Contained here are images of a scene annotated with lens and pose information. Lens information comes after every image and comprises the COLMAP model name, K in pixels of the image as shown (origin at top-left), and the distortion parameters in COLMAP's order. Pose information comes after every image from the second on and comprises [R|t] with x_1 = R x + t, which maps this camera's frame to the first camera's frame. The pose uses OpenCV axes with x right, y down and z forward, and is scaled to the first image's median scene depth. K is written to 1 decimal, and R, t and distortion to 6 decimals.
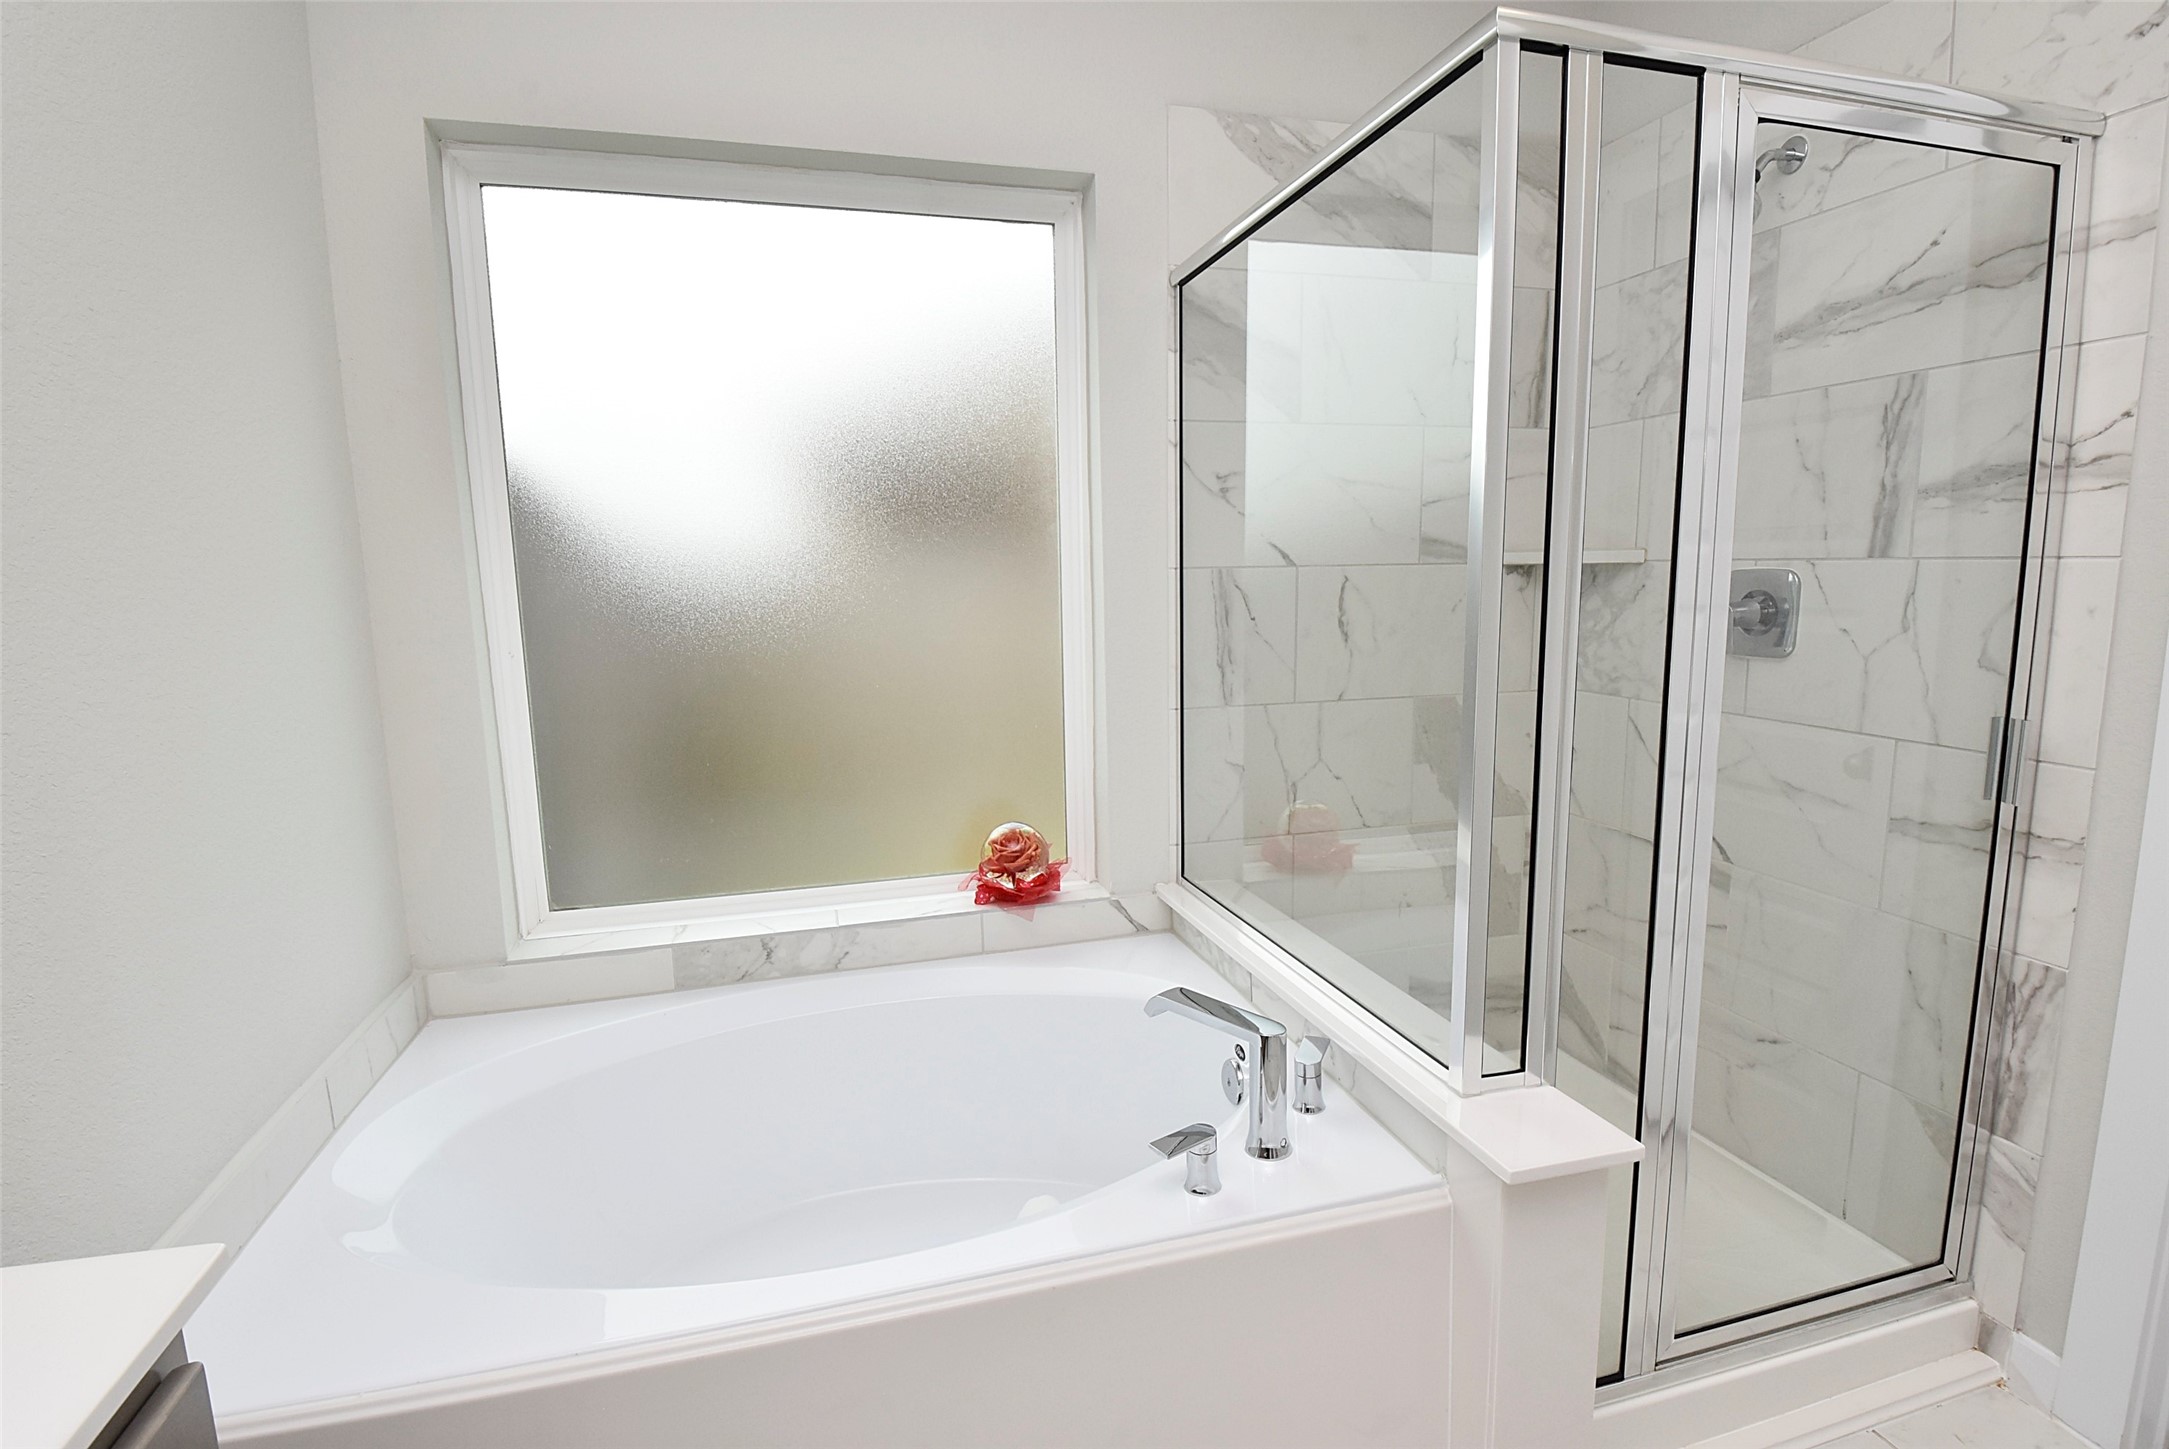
lens RADIAL K [[1042.2, 0, 1087.2], [0, 1042.2, 727.7], [0, 0, 1]] dist [0.001217, -0.002956]
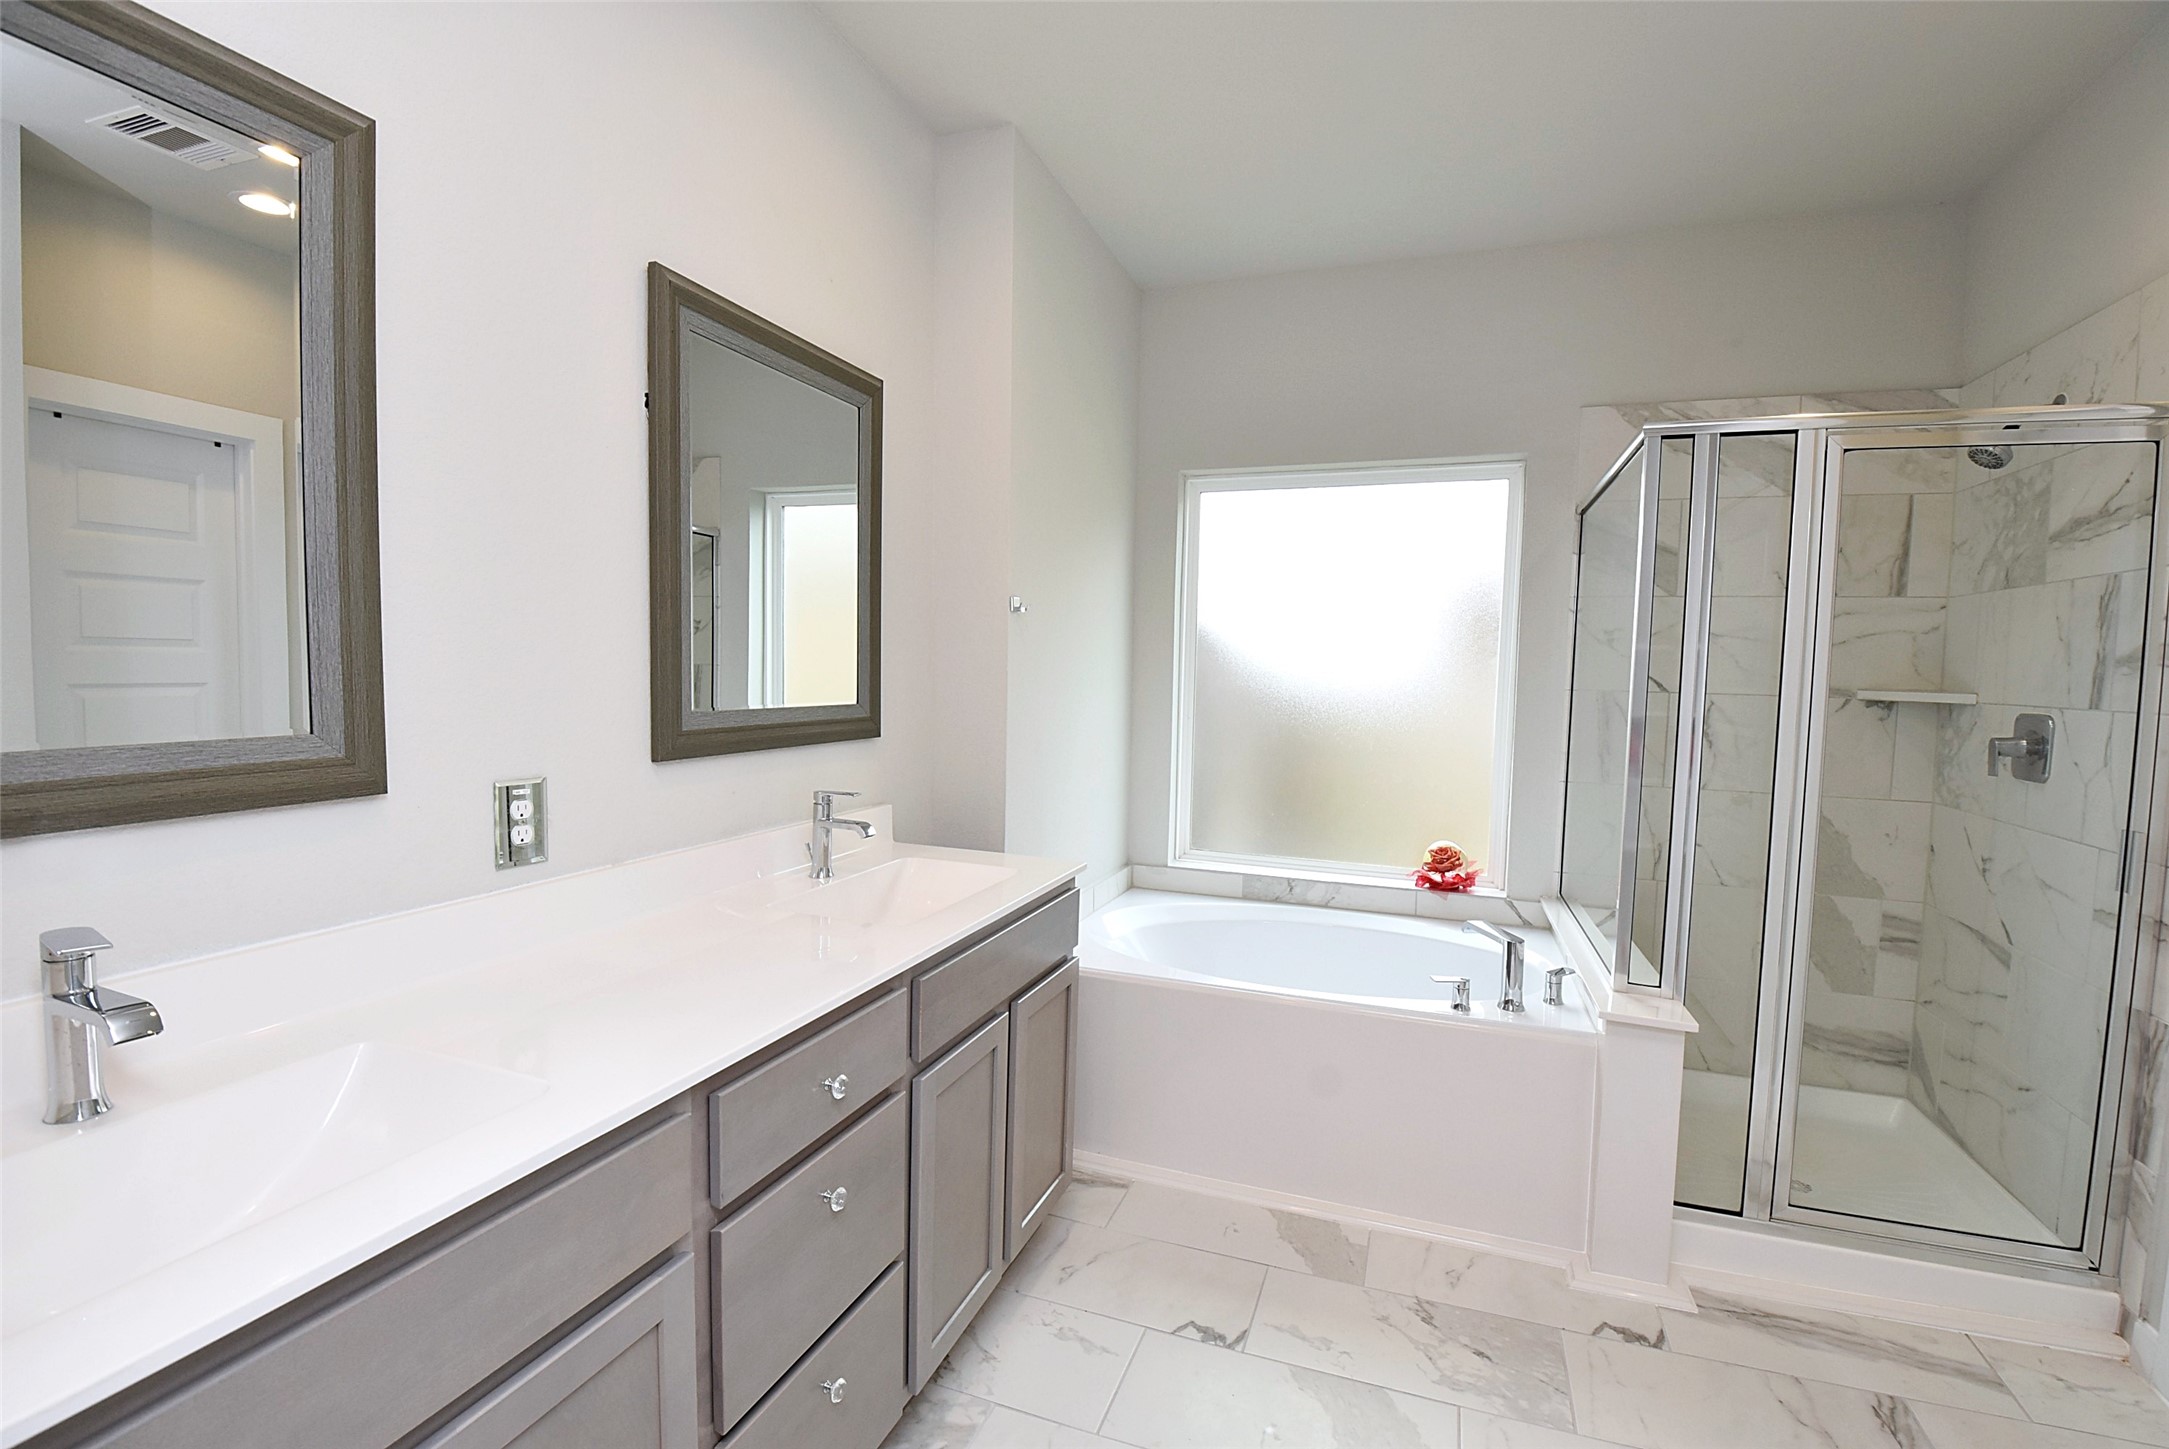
lens RADIAL K [[965.7, 0, 1081.5], [0, 965.7, 728.8], [0, 0, 1]] dist [-0.011298, -0.008585]
pose [[0.802147, 0.072013, -0.592768, 0.383512], [-0.123216, 0.991299, -0.046310, 0.063401], [0.584276, 0.110186, 0.804040, -0.606858]]
